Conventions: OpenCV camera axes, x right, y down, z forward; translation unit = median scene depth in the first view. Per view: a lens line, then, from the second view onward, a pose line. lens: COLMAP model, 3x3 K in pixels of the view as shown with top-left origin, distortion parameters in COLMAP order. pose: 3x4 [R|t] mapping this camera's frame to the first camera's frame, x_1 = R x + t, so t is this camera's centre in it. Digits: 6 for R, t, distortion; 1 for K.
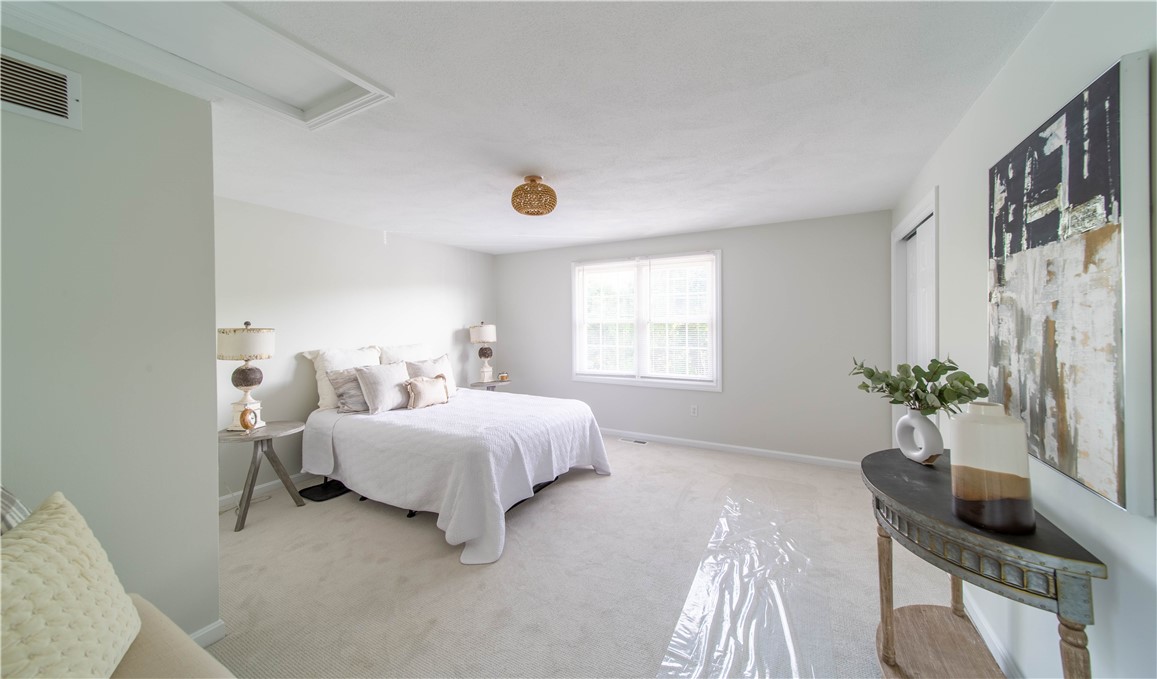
lens RADIAL K [[400.6, 0, 584.7], [0, 400.6, 326.8], [0, 0, 1]] dist [0.000042, -0.000029]
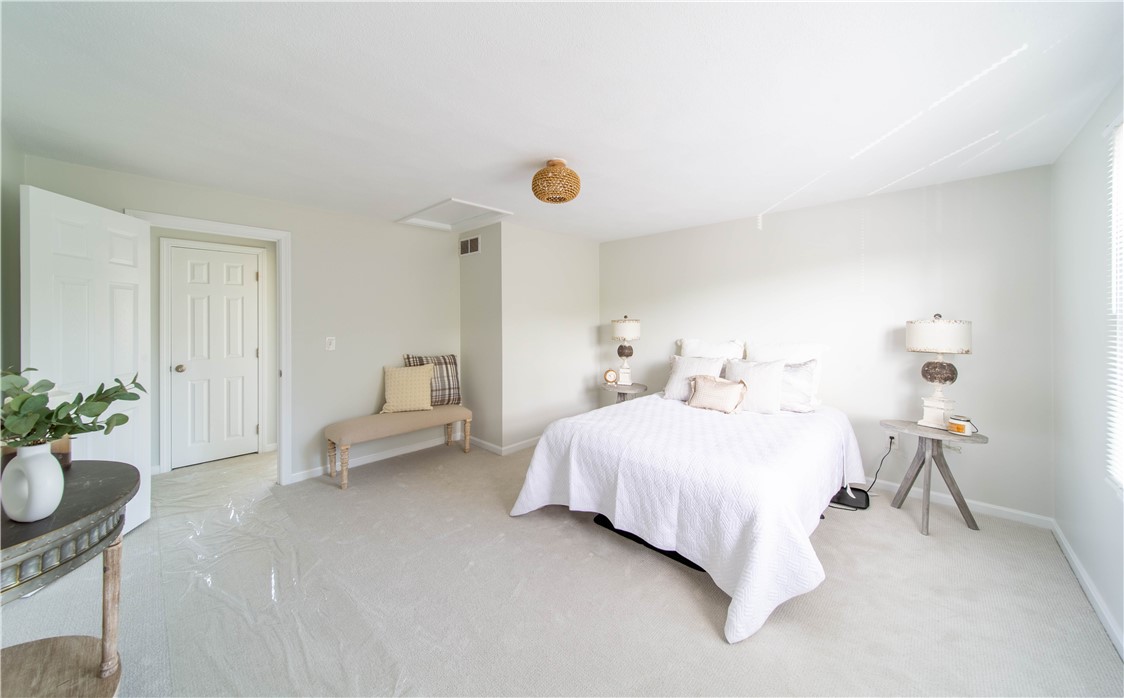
lens RADIAL K [[399.8, 0, 562.8], [0, 399.8, 311.7], [0, 0, 1]] dist [0.000198, -0.000015]
pose [[-0.251878, 0.005756, -0.967742, 0.687857], [-0.001901, 0.999977, 0.006443, -0.033851], [0.967757, 0.003462, -0.251862, 1.095846]]
